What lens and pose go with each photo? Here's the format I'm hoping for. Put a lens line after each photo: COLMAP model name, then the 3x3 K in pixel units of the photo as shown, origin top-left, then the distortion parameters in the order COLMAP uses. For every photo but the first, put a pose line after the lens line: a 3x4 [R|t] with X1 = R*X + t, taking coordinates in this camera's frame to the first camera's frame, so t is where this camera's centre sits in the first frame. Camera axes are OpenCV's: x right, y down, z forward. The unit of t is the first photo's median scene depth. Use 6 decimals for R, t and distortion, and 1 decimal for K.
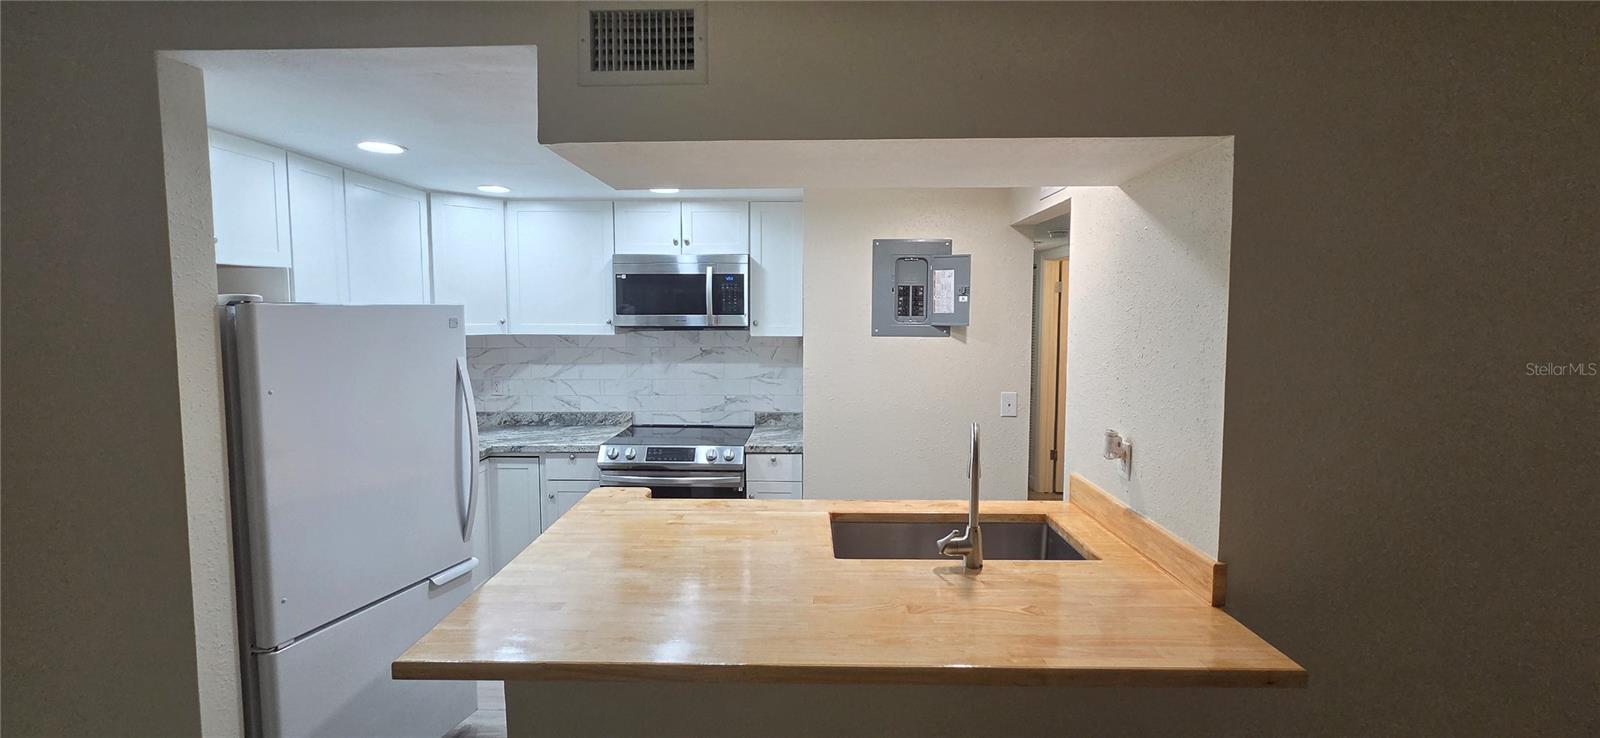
lens RADIAL K [[648.3, 0, 798.3], [0, 648.3, 357.4], [0, 0, 1]] dist [0.003378, 0.001002]
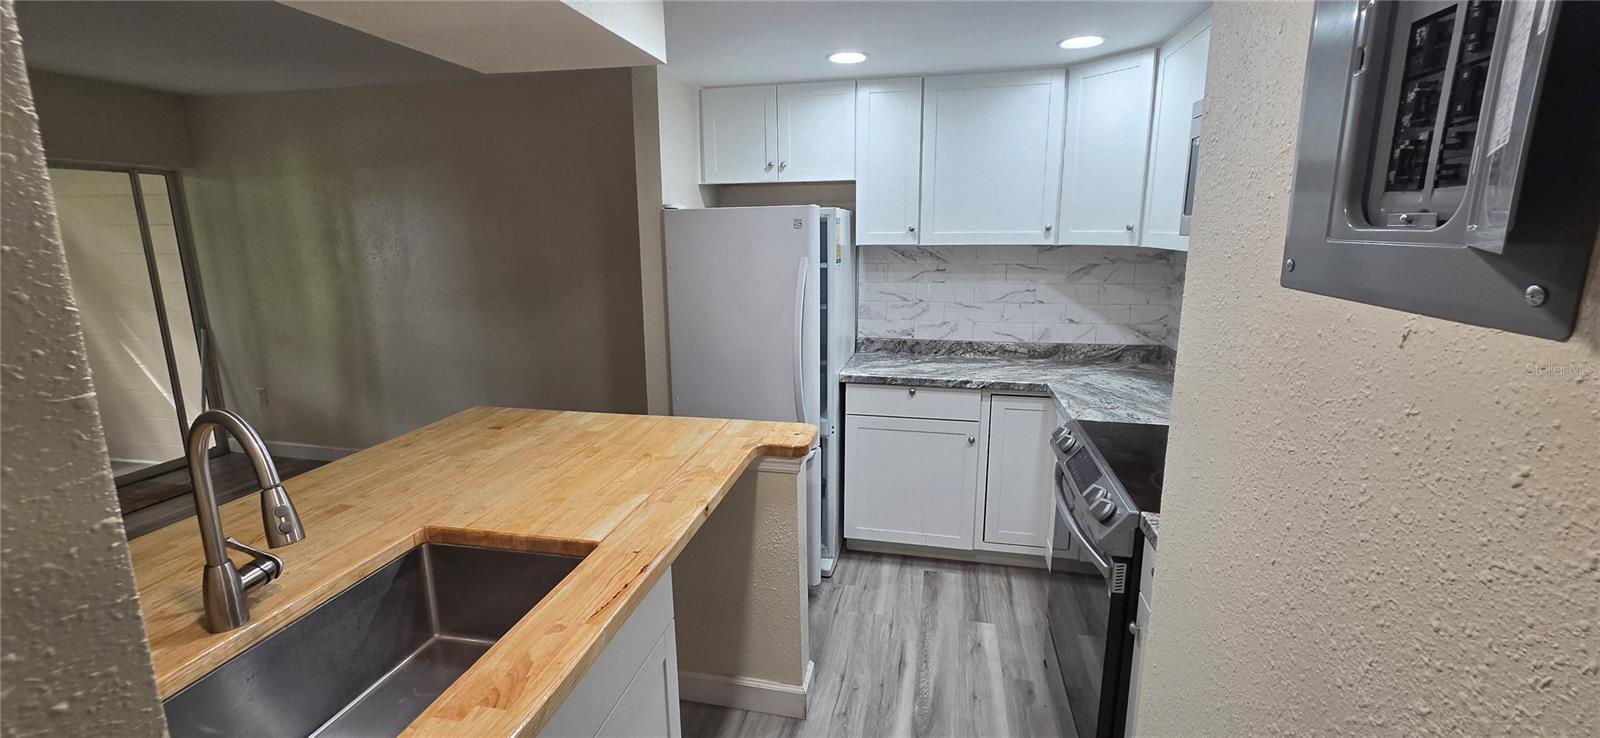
lens RADIAL K [[648.3, 0, 798.3], [0, 648.3, 357.4], [0, 0, 1]] dist [0.003378, 0.001002]
pose [[-0.189859, 0.190719, -0.963109, 0.544527], [-0.061861, 0.976679, 0.205601, -0.063115], [0.979861, 0.098614, -0.173633, 1.234218]]
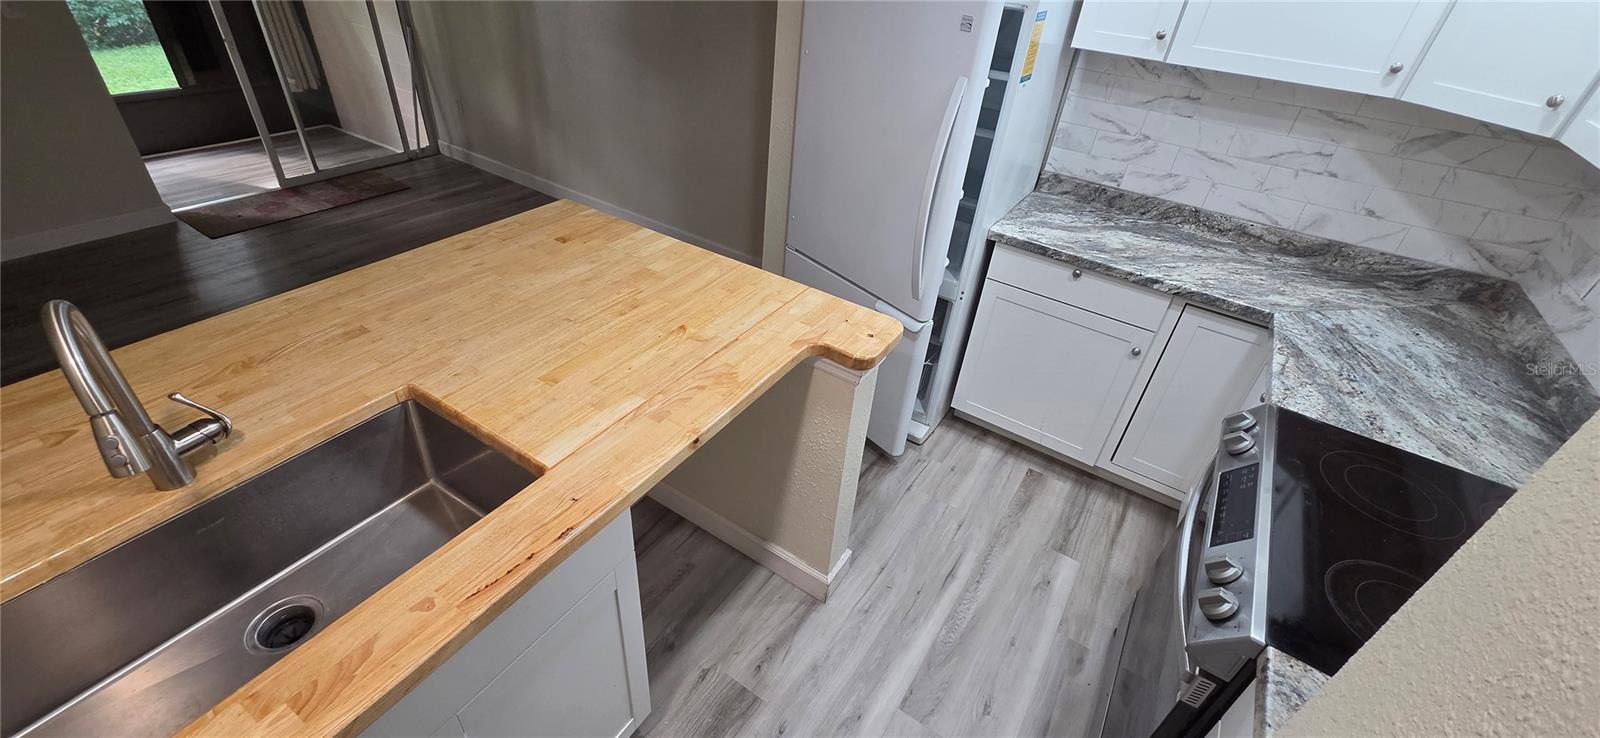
lens RADIAL K [[648.3, 0, 798.3], [0, 648.3, 357.4], [0, 0, 1]] dist [0.003378, 0.001002]
pose [[-0.523347, 0.445934, -0.726120, 0.275480], [-0.136478, 0.797268, 0.587994, -0.166262], [0.841119, 0.406824, -0.356388, 1.285215]]
